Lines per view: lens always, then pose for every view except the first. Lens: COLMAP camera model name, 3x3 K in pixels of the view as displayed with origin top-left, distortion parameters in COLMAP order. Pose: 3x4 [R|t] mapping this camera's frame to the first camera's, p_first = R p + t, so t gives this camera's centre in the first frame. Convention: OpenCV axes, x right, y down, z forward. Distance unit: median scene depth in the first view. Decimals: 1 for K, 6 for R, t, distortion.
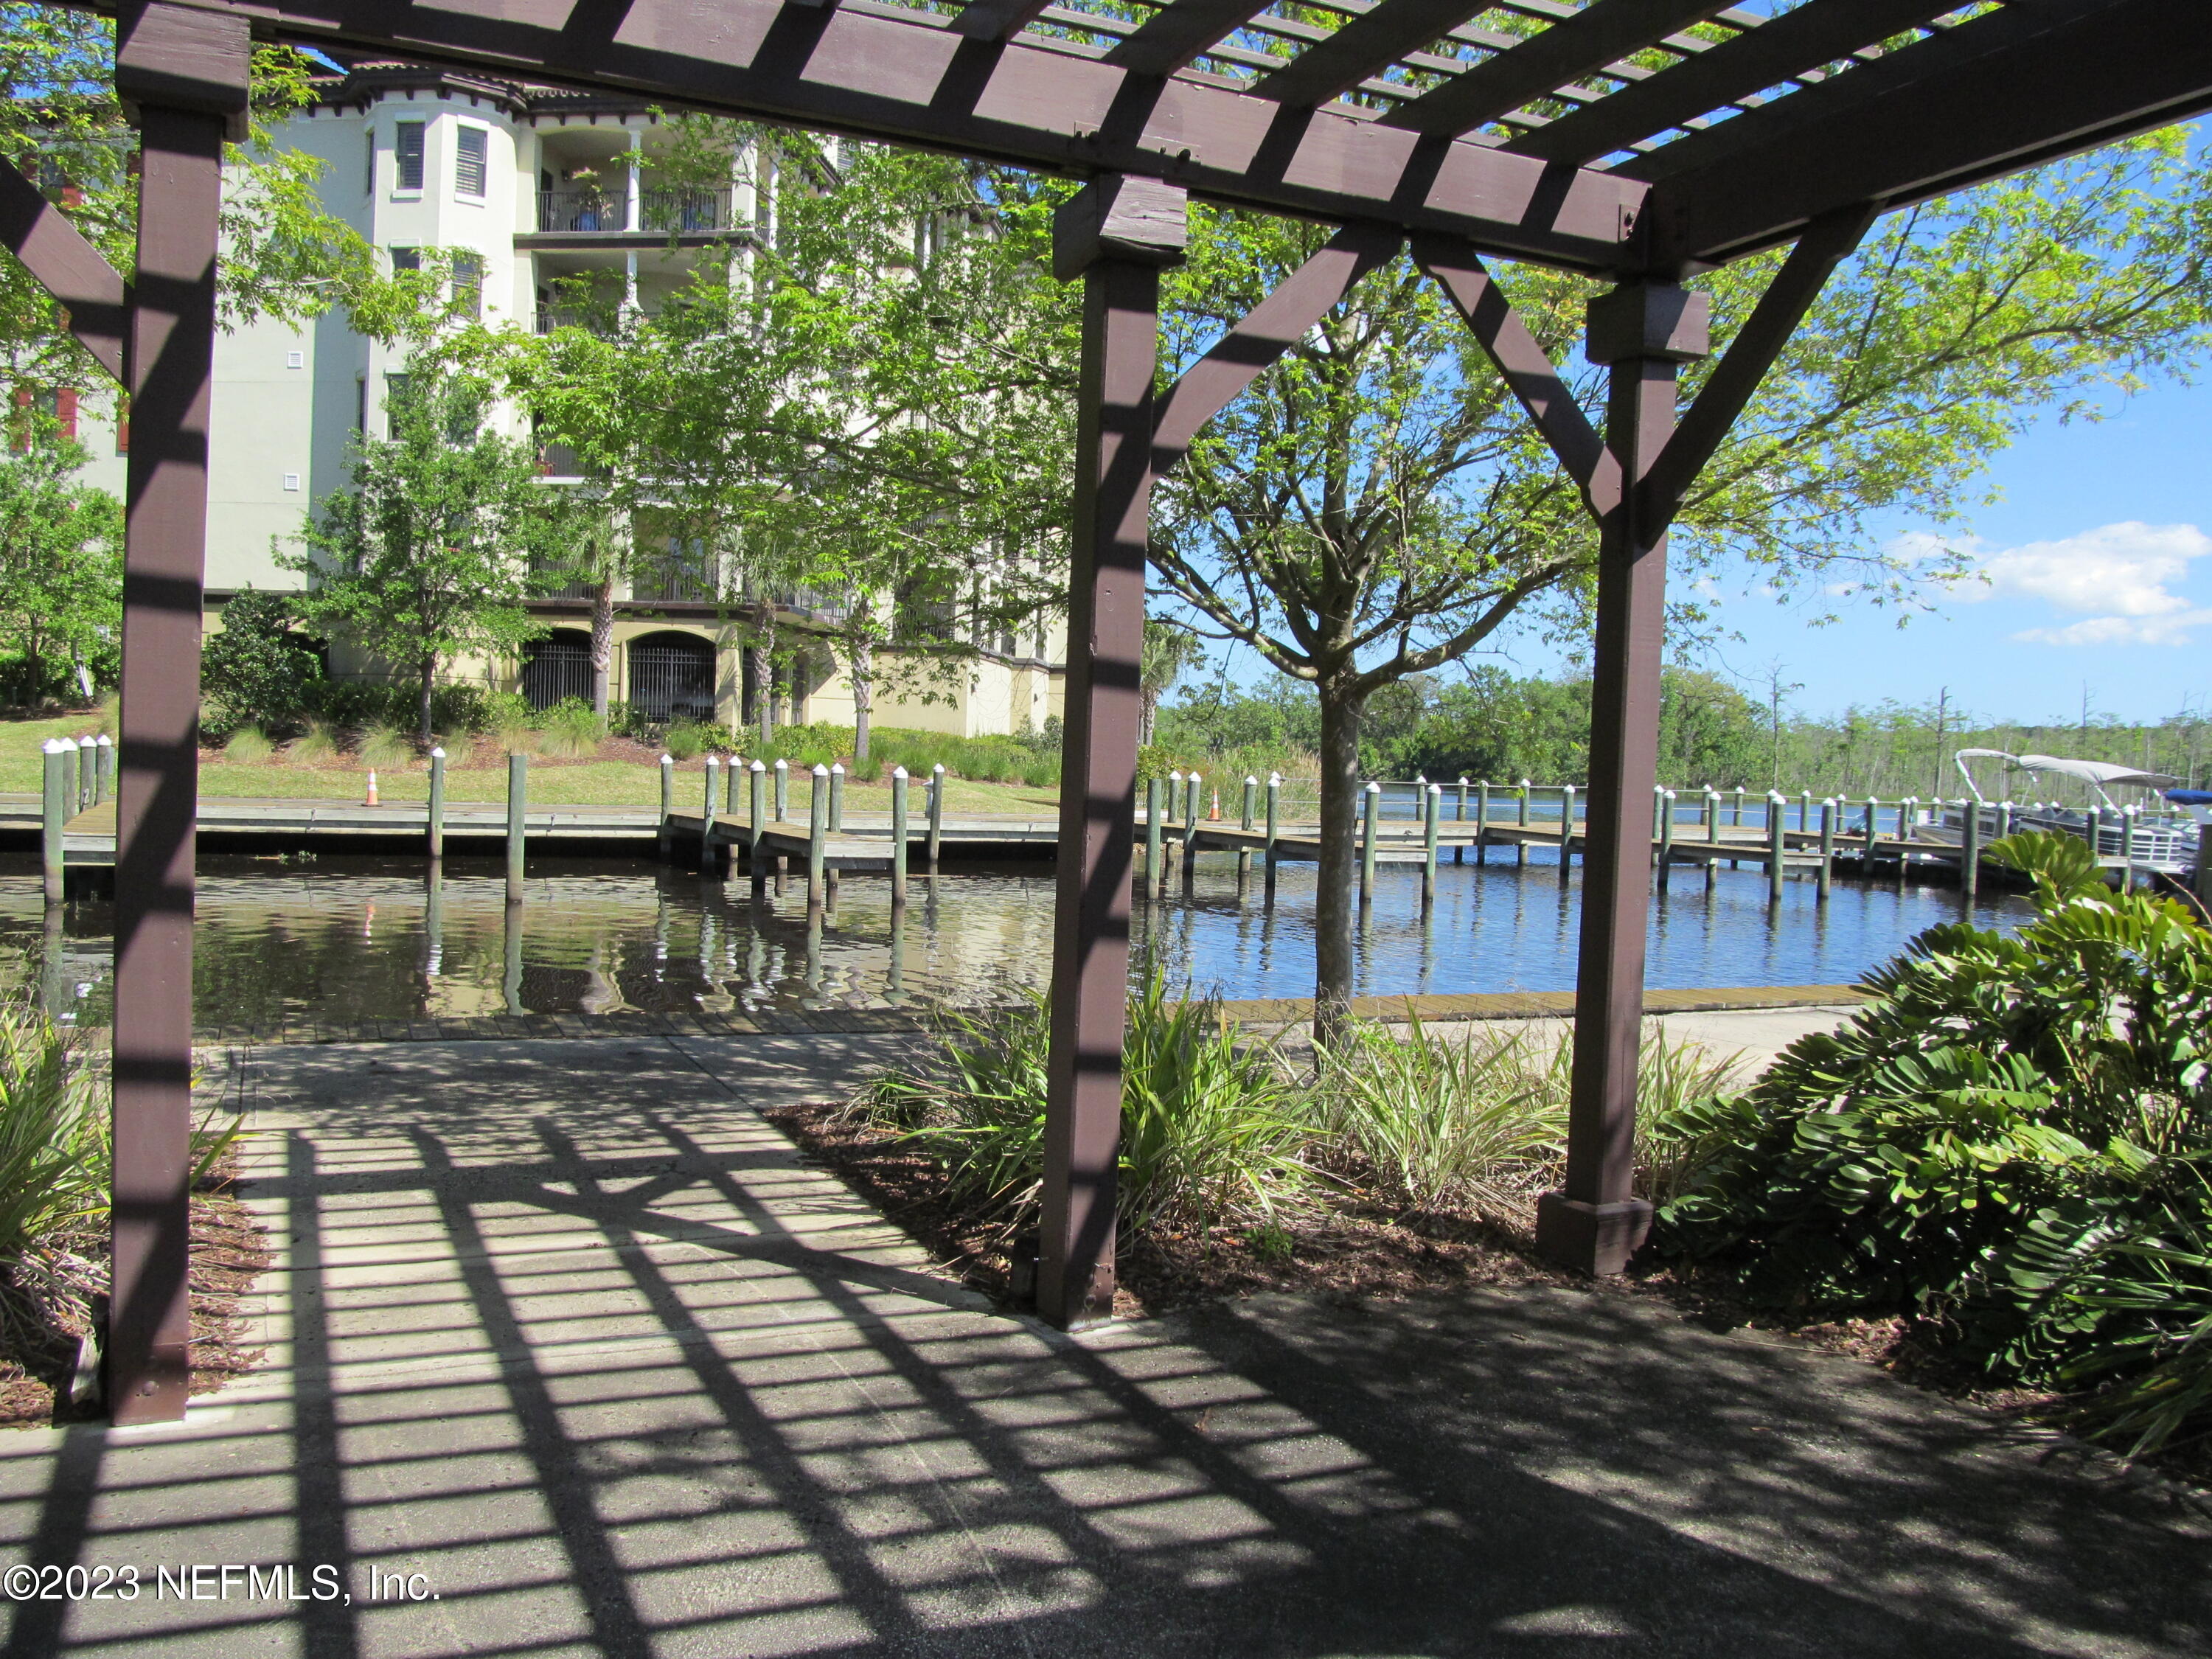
lens RADIAL K [[1853.7, 0, 1101.3], [0, 1853.7, 829.9], [0, 0, 1]] dist [-0.071916, 0.033215]
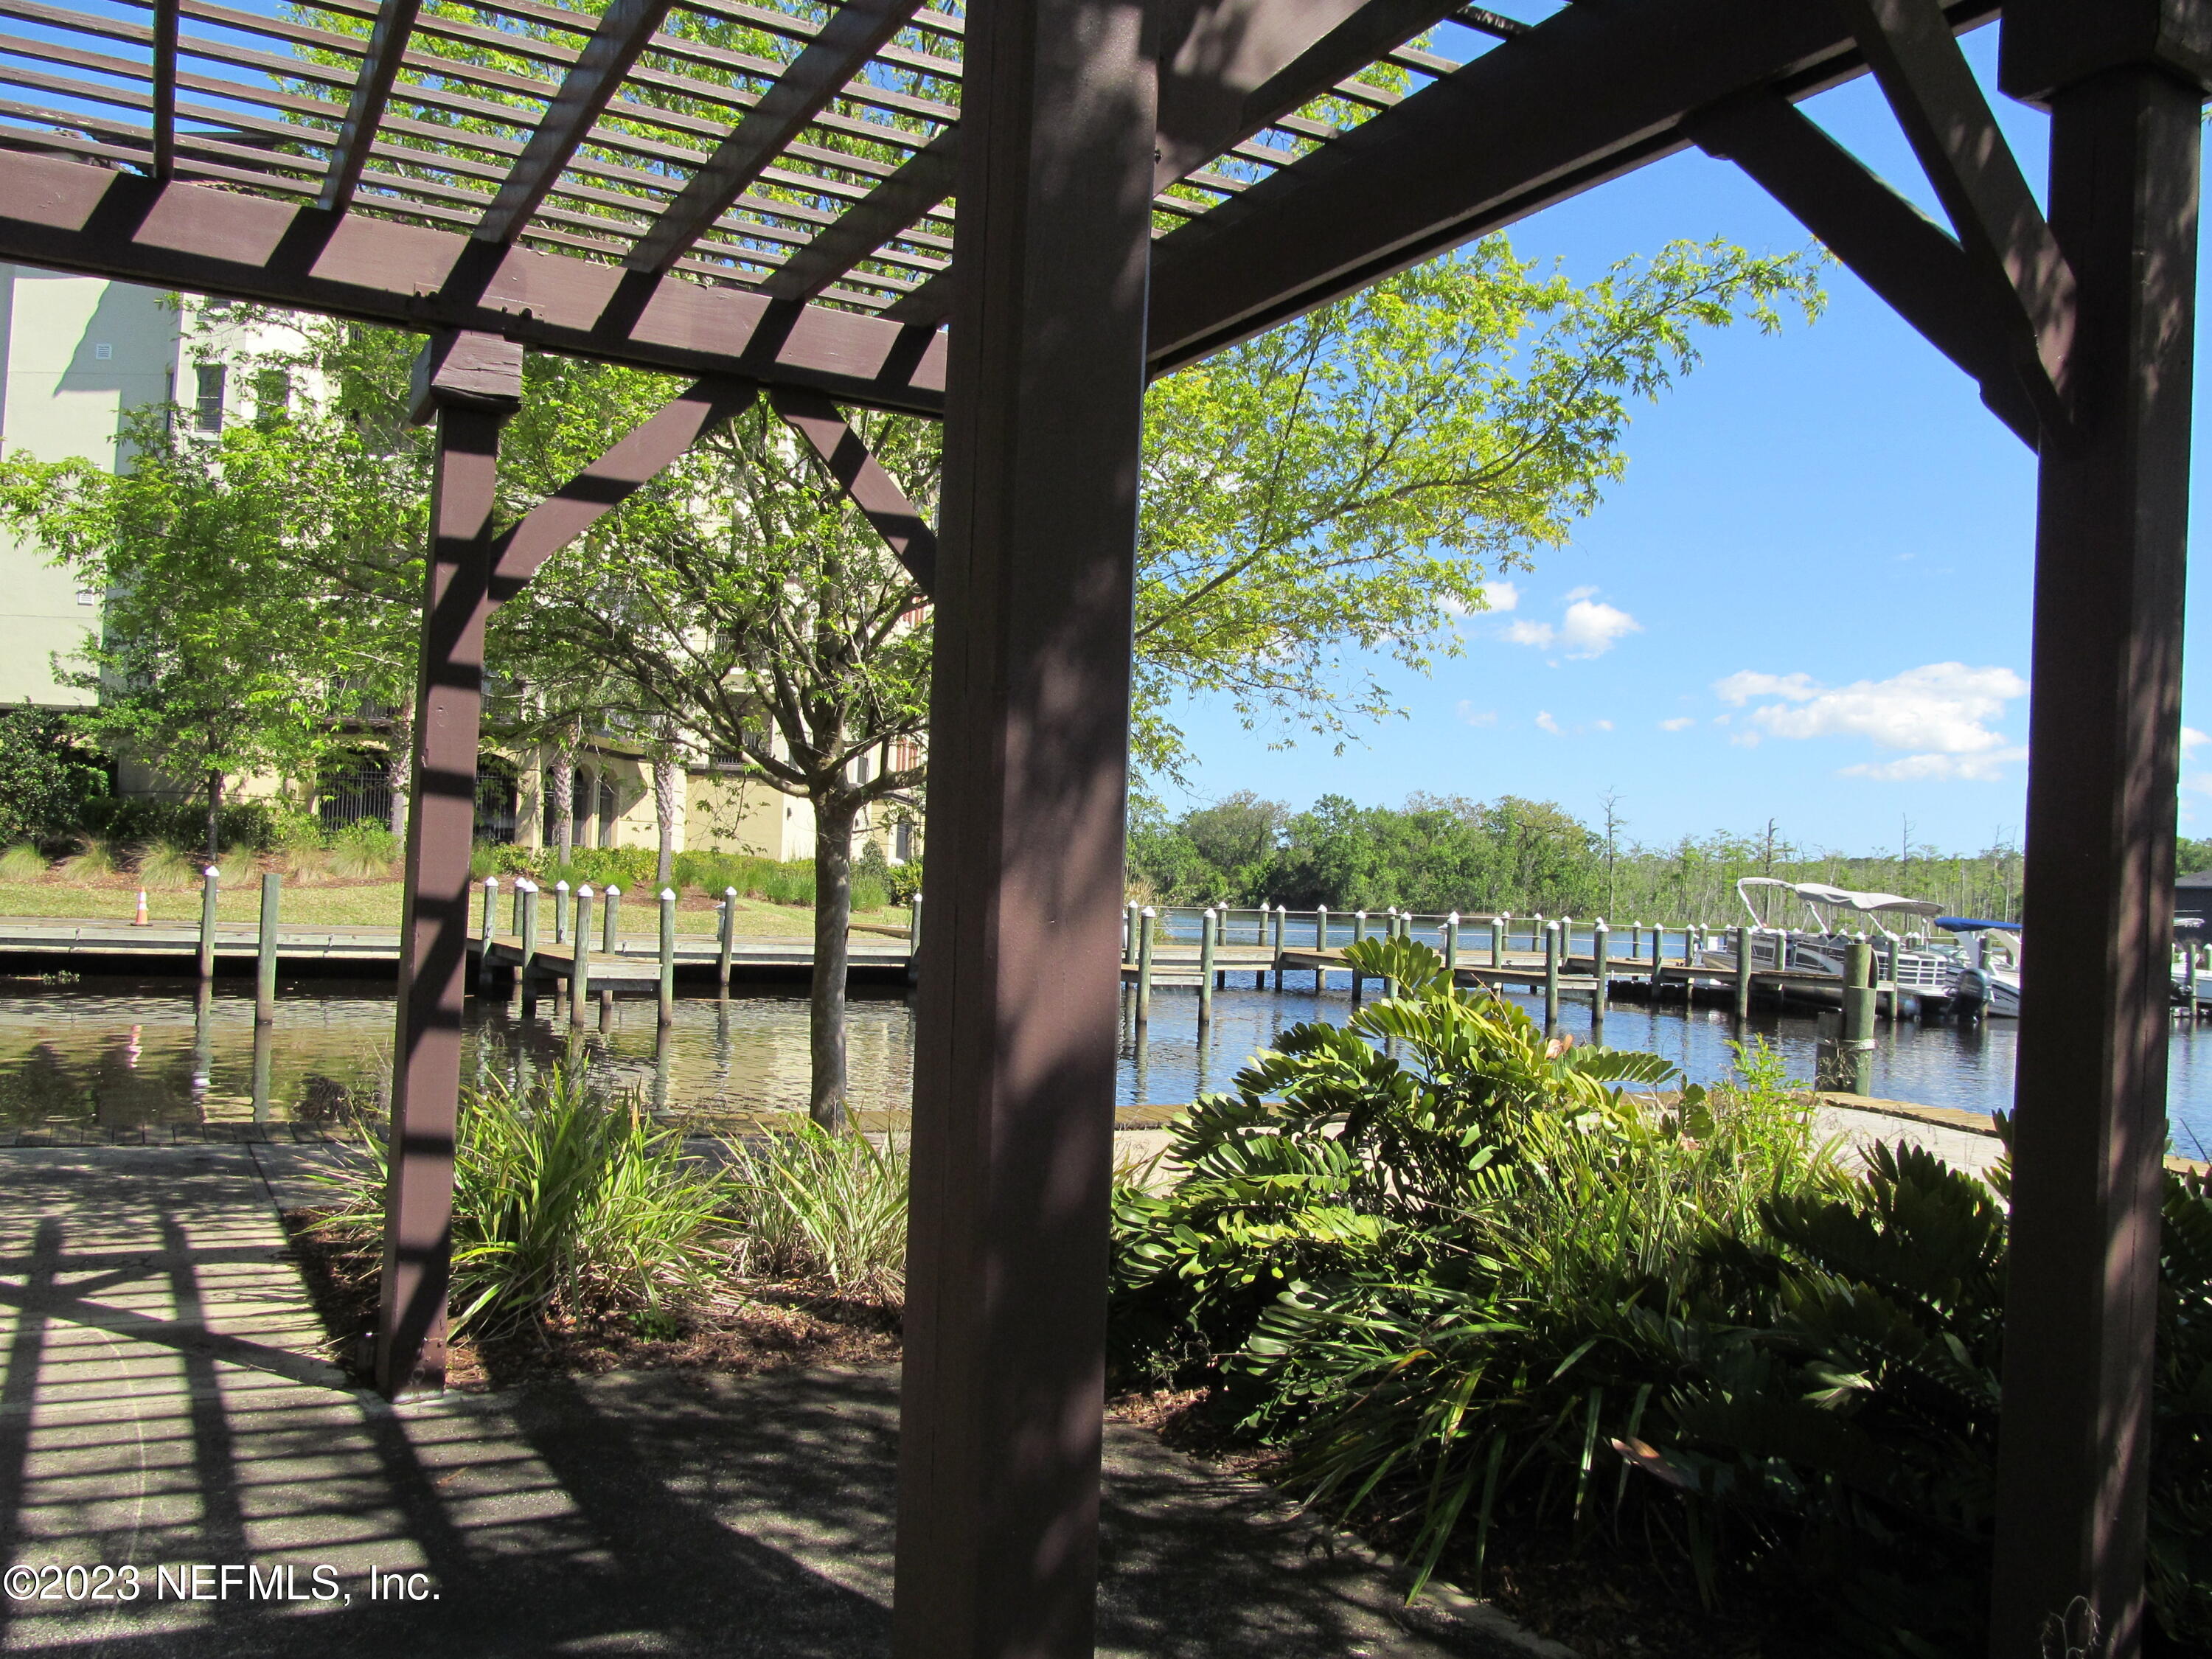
lens RADIAL K [[1853.7, 0, 1114.3], [0, 1853.7, 833.4], [0, 0, 1]] dist [-0.071916, 0.033215]
pose [[0.996551, 0.007376, 0.082651, 0.265288], [-0.001829, 0.997752, -0.066992, 0.013370], [-0.082959, 0.066610, 0.994324, -0.084475]]
